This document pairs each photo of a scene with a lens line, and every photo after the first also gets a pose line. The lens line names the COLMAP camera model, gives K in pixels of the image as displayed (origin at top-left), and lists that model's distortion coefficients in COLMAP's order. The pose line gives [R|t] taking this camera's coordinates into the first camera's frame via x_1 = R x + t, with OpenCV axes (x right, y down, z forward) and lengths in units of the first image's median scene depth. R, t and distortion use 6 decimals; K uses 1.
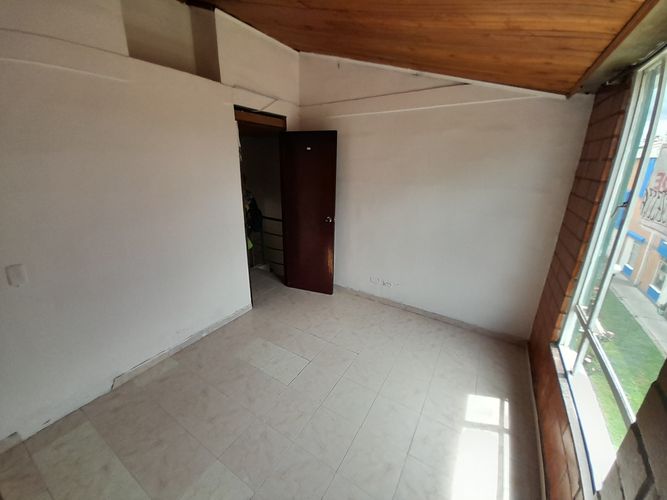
lens RADIAL K [[259.5, 0, 333.0], [0, 259.5, 245.8], [0, 0, 1]] dist [0.015356, -0.012650]
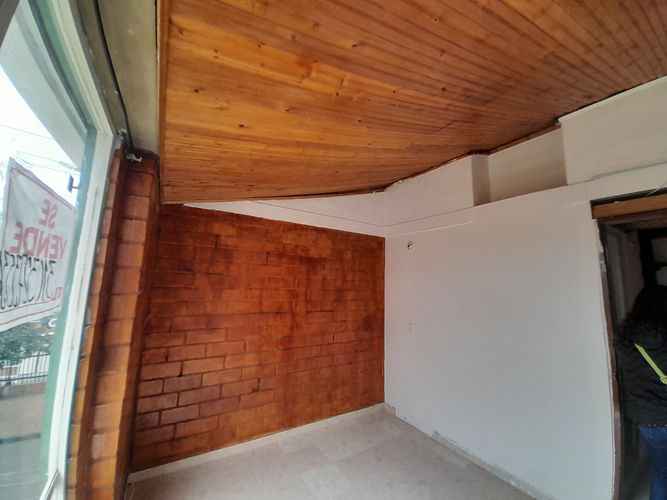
lens RADIAL K [[259.5, 0, 325.3], [0, 259.5, 248.3], [0, 0, 1]] dist [0.015356, -0.012650]
pose [[-0.457212, -0.145643, -0.877351, 0.646615], [-0.306250, 0.951950, 0.001569, -0.191542], [0.834966, 0.269406, -0.479846, 0.807929]]
